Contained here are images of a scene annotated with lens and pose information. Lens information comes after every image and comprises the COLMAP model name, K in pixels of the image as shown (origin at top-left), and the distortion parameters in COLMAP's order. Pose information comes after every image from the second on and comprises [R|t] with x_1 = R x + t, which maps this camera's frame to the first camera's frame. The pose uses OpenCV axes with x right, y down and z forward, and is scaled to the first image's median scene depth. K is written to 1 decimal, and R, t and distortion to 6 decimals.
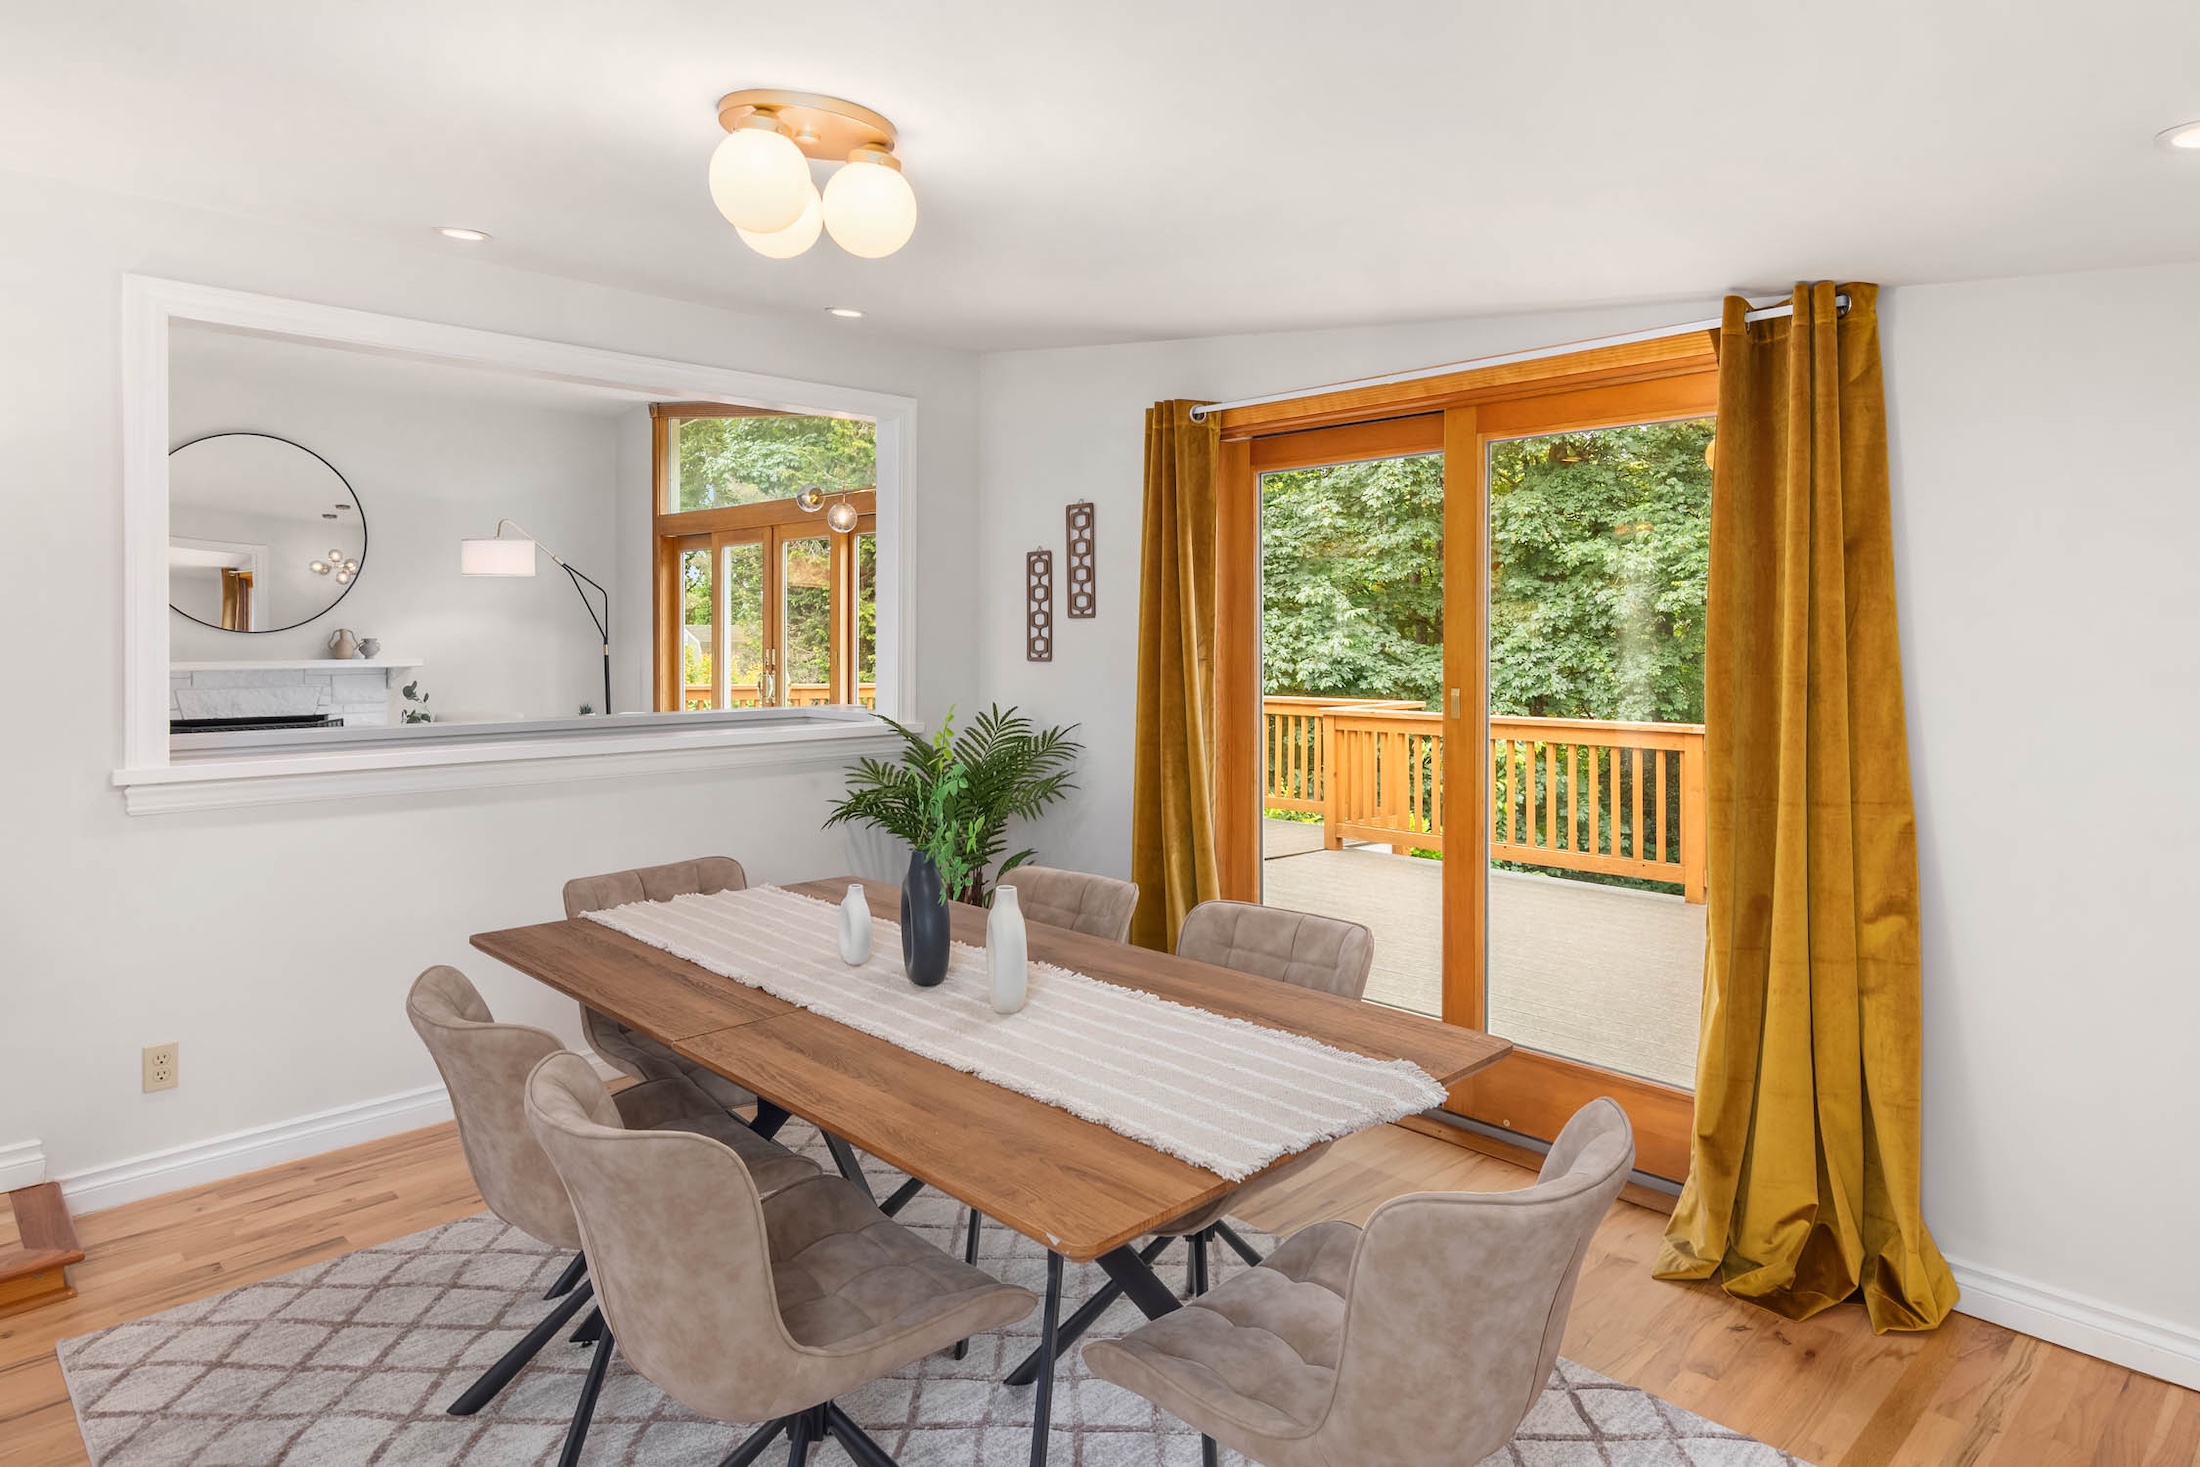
lens RADIAL K [[1255.3, 0, 1105.1], [0, 1255.3, 731.5], [0, 0, 1]] dist [-0.003286, -0.004196]
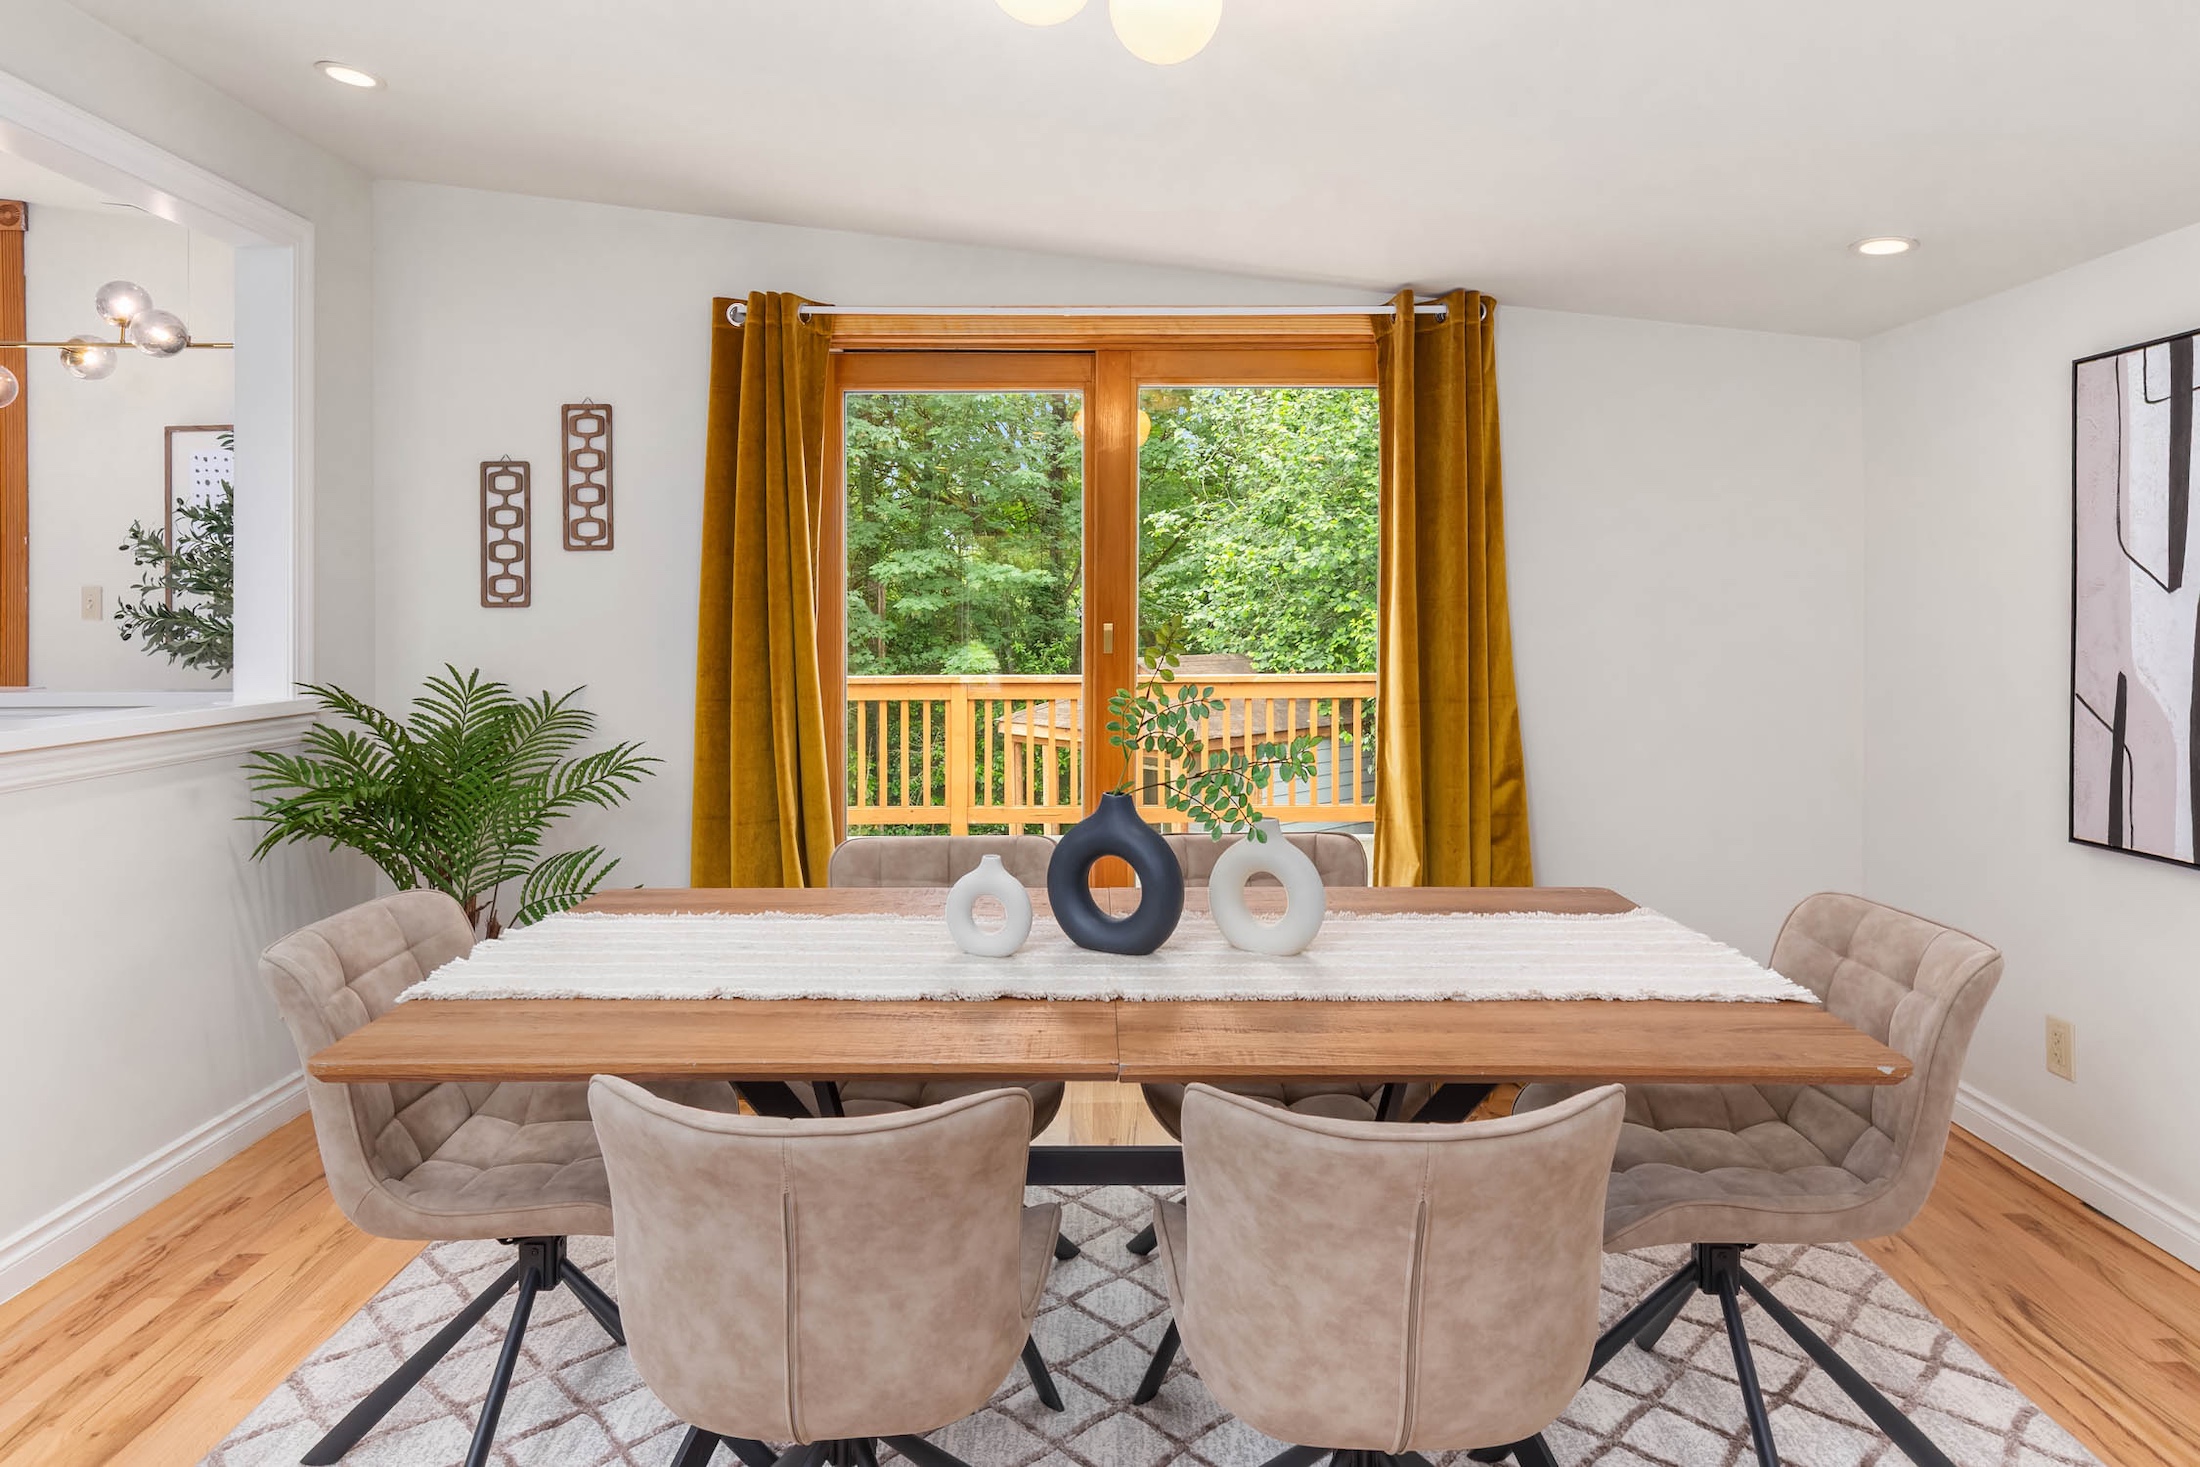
lens RADIAL K [[1255.3, 0, 1104.4], [0, 1255.3, 731.3], [0, 0, 1]] dist [-0.003286, -0.004196]
pose [[0.696542, -0.075018, 0.713583, -0.364926], [0.056125, 0.997169, 0.050046, 0.002034], [-0.715317, 0.005191, 0.698781, 0.215287]]
